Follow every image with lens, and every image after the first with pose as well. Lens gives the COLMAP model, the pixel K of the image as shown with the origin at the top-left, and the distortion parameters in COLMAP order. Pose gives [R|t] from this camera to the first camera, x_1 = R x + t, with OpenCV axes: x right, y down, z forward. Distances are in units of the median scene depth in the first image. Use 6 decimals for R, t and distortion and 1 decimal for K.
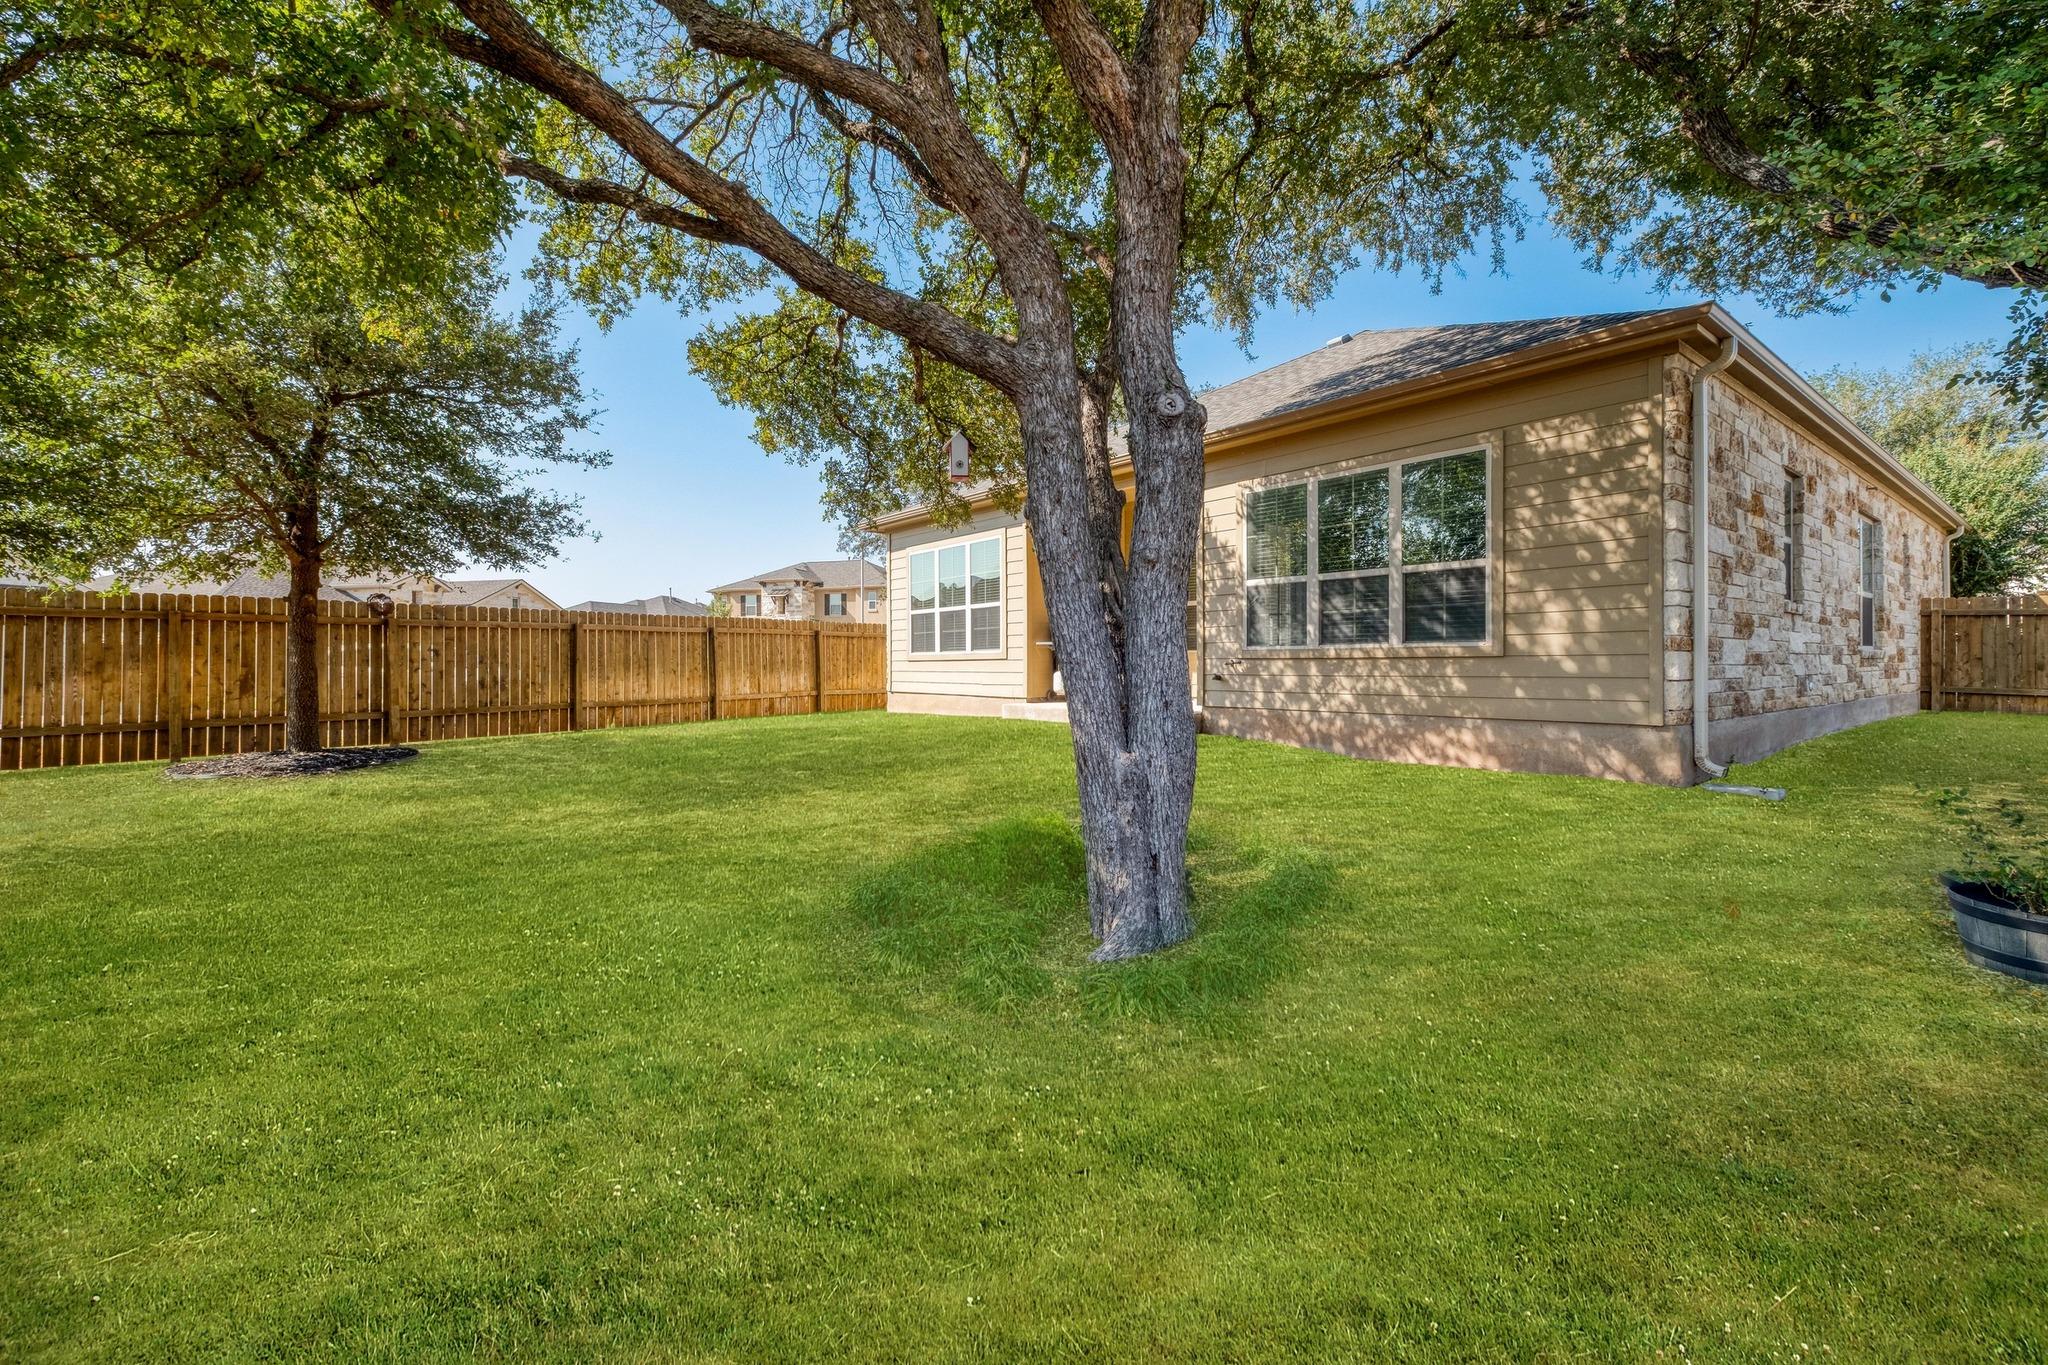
lens RADIAL K [[882.7, 0, 1022.1], [0, 882.7, 674.1], [0, 0, 1]] dist [-0.000484, -0.001766]
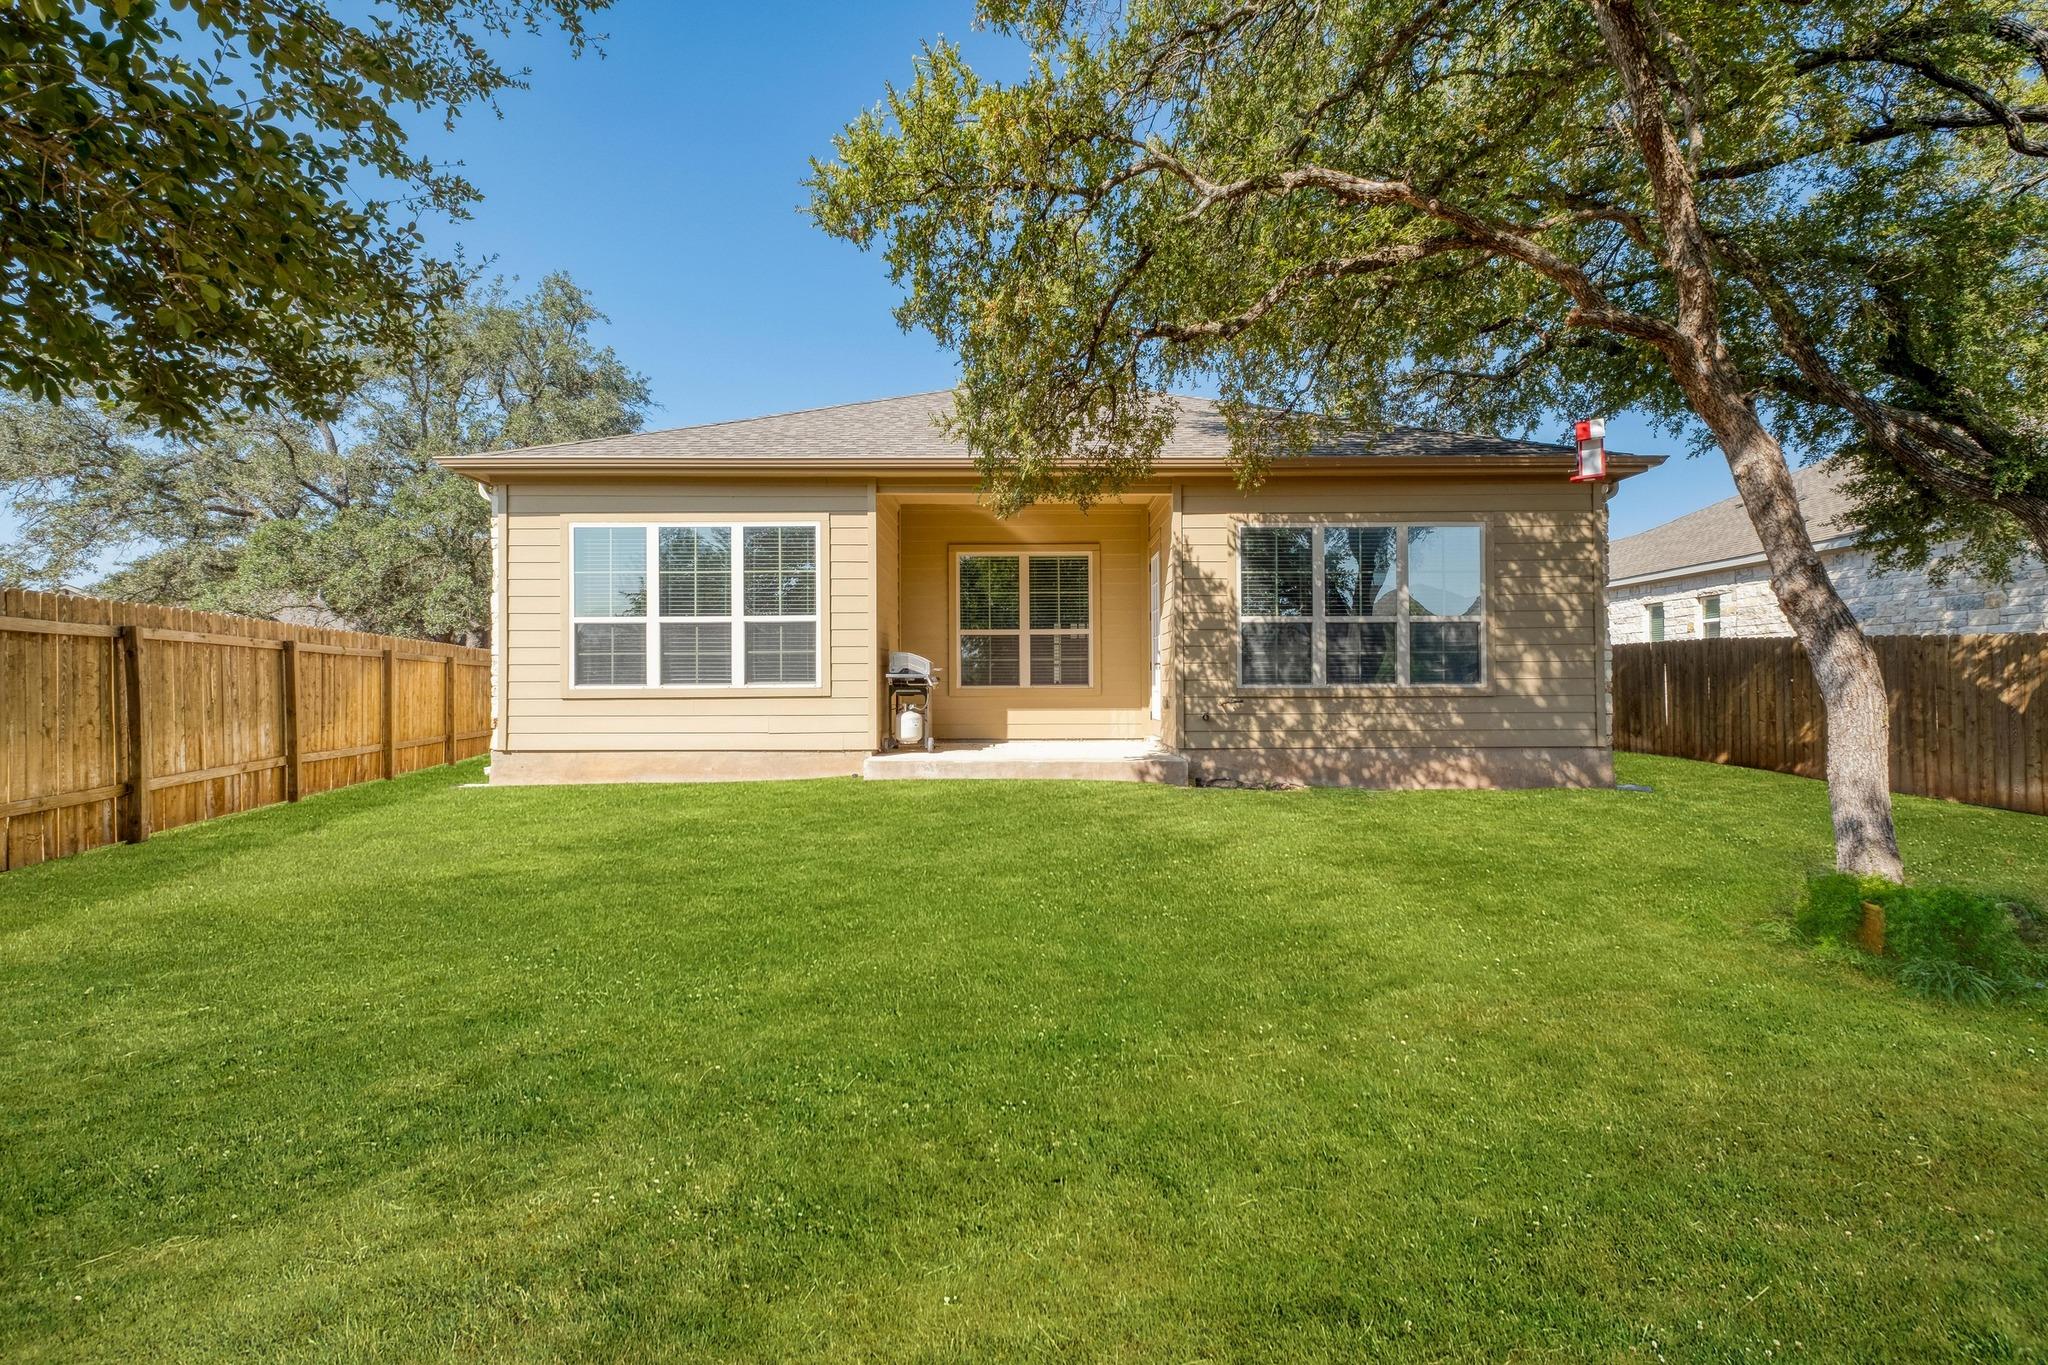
lens RADIAL K [[882.7, 0, 1022.1], [0, 882.7, 674.1], [0, 0, 1]] dist [-0.000484, -0.001766]
pose [[0.626933, 0.013966, 0.778948, -0.719088], [0.011571, 0.999562, -0.027234, -0.020524], [-0.778987, 0.026087, 0.626497, 0.641327]]
